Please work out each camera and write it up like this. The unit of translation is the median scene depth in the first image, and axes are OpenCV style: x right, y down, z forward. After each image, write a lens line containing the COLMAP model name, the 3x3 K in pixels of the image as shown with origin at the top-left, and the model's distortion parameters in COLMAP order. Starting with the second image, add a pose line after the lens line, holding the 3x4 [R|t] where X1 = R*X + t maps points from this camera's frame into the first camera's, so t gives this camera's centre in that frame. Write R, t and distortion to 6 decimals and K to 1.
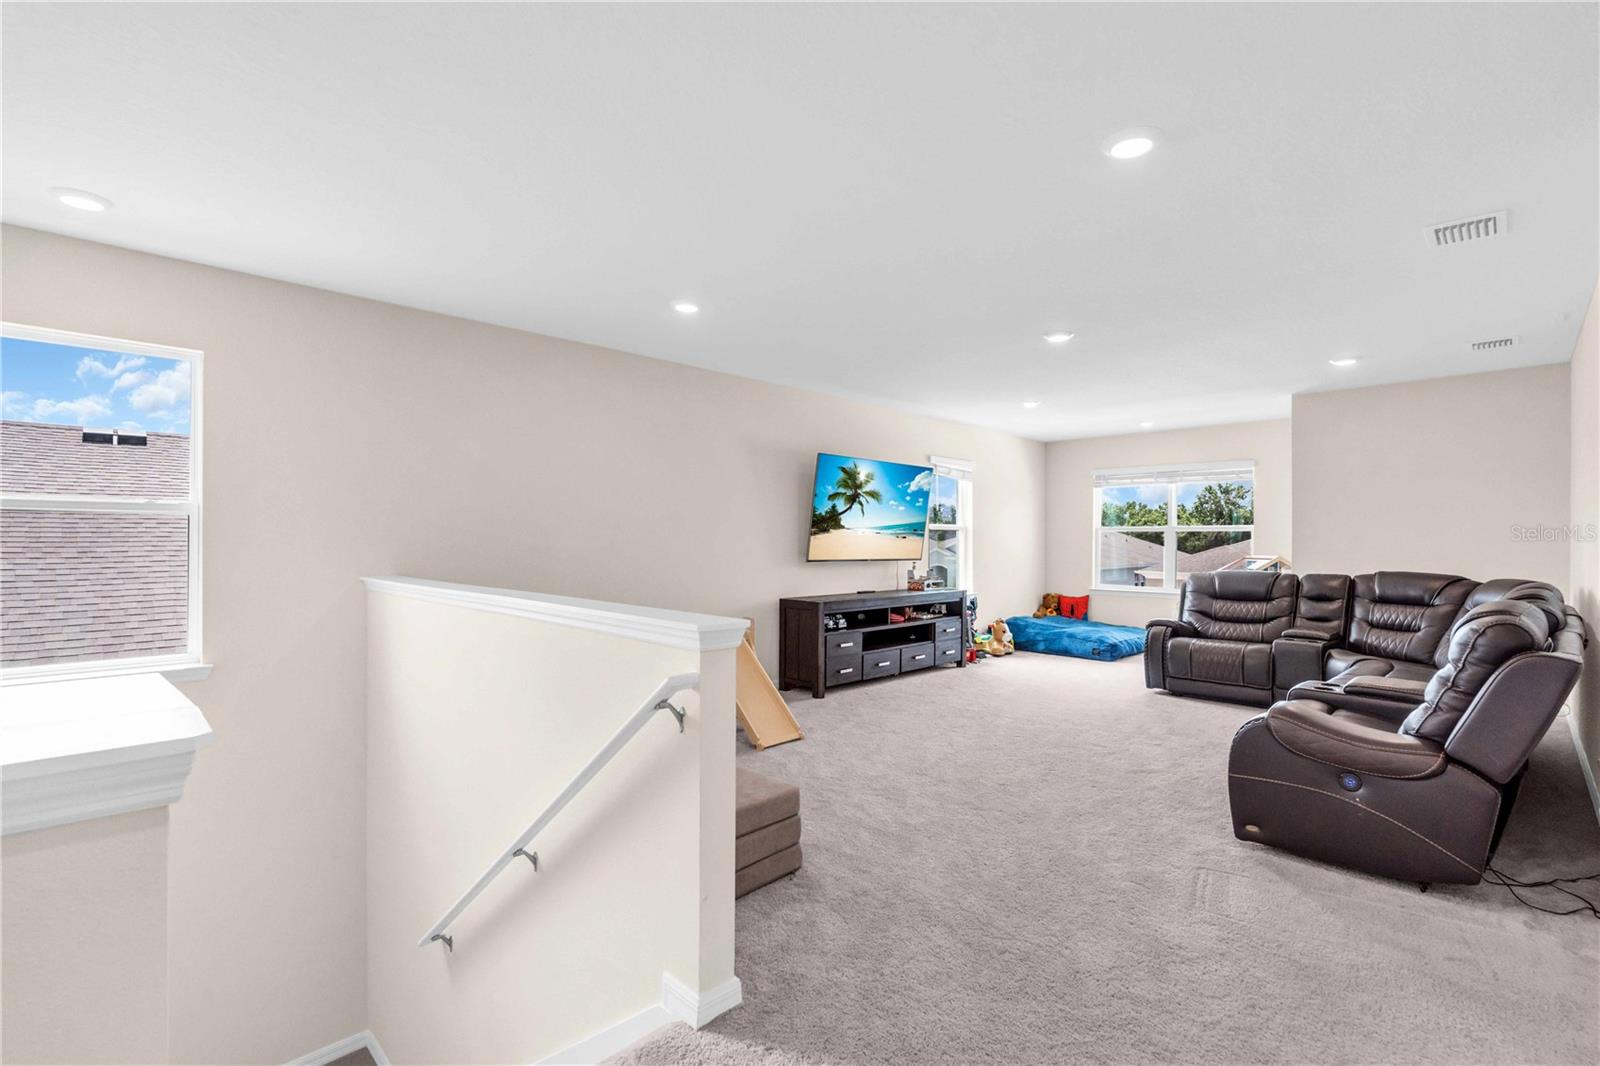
lens RADIAL K [[731.5, 0, 800.0], [0, 731.5, 533.0], [0, 0, 1]] dist [0.001260, 0.000091]
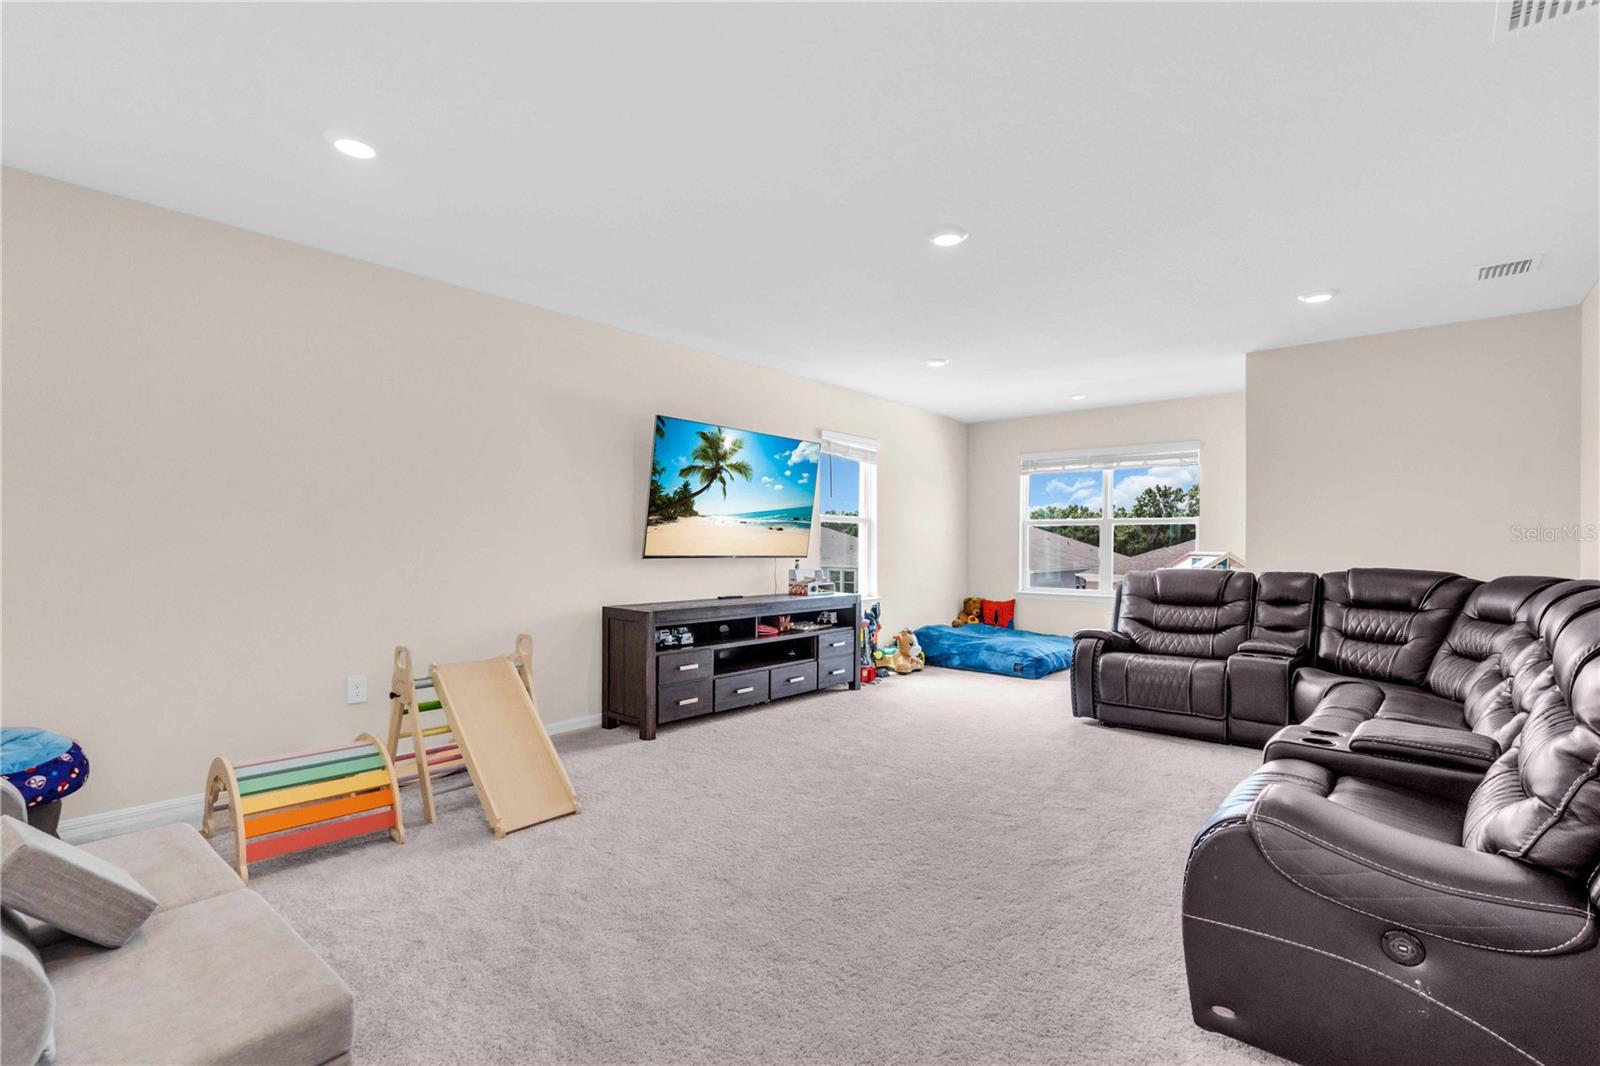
lens RADIAL K [[743.2, 0, 804.1], [0, 743.2, 535.7], [0, 0, 1]] dist [-0.002467, 0.000310]
pose [[0.997135, 0.000868, 0.075636, 0.119203], [-0.000739, 0.999998, -0.001735, 0.017116], [-0.075638, 0.001674, 0.997134, 0.214780]]
